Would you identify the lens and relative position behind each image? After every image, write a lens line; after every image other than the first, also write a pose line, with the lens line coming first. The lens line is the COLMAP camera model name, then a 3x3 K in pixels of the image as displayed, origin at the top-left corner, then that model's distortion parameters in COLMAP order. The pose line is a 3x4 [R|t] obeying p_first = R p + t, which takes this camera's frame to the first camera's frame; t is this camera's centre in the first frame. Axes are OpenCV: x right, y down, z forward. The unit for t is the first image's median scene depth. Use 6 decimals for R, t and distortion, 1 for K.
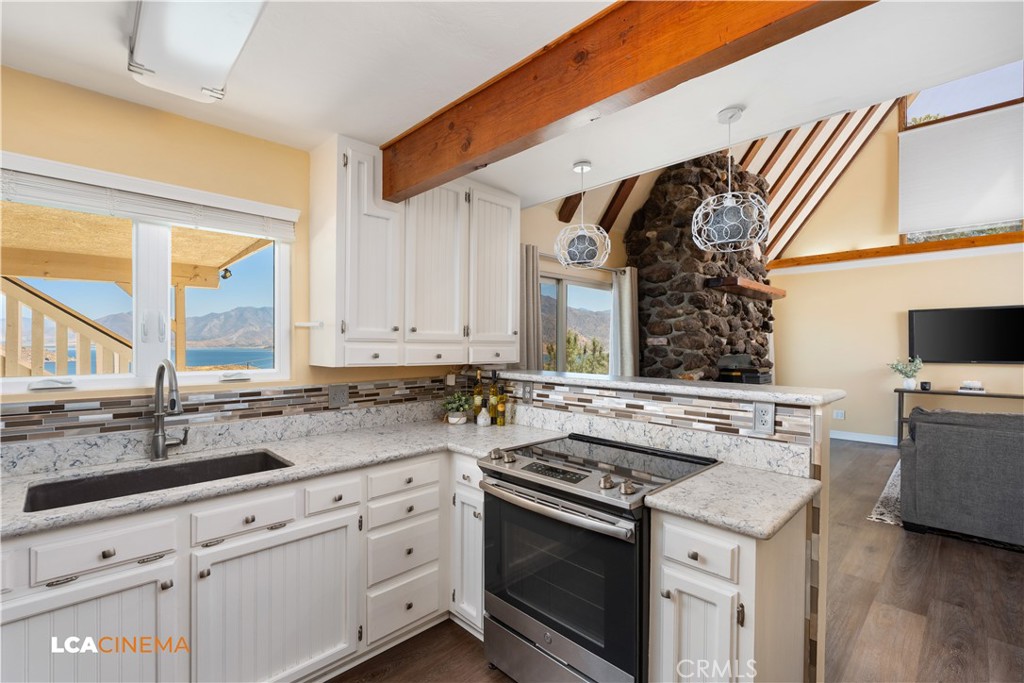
lens RADIAL K [[457.5, 0, 512.8], [0, 457.5, 346.9], [0, 0, 1]] dist [-0.005123, -0.000549]
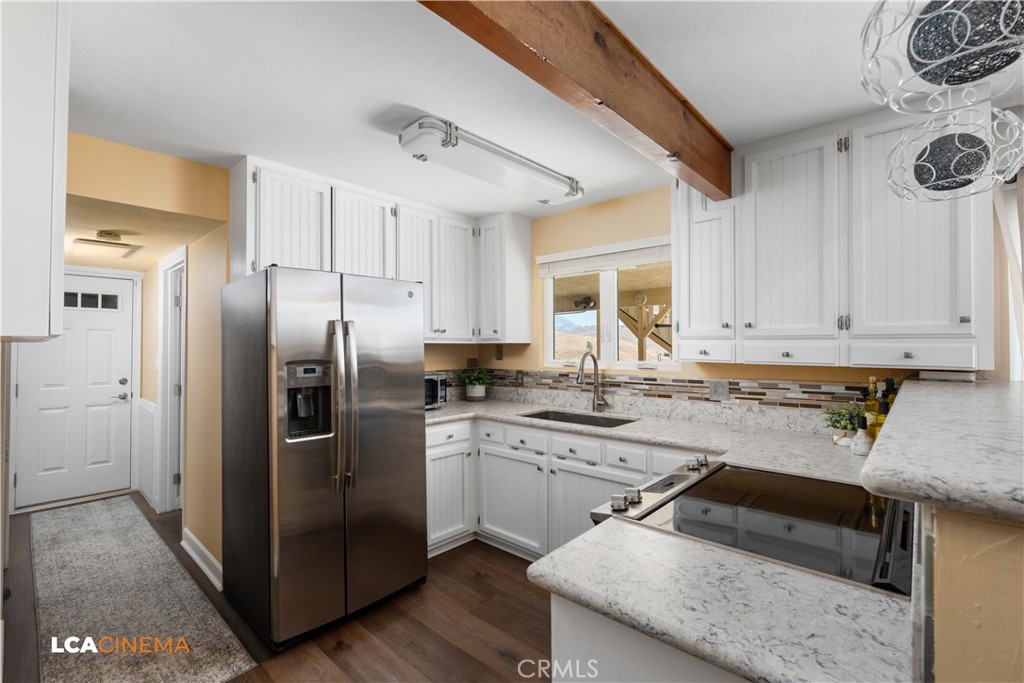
lens RADIAL K [[453.8, 0, 512.0], [0, 453.8, 341.5], [0, 0, 1]] dist [-0.005392, -0.000317]
pose [[0.054521, -0.013984, -0.998415, 0.621503], [-0.003683, 0.999892, -0.014206, 0.009654], [0.998506, 0.004451, 0.054464, 0.425506]]
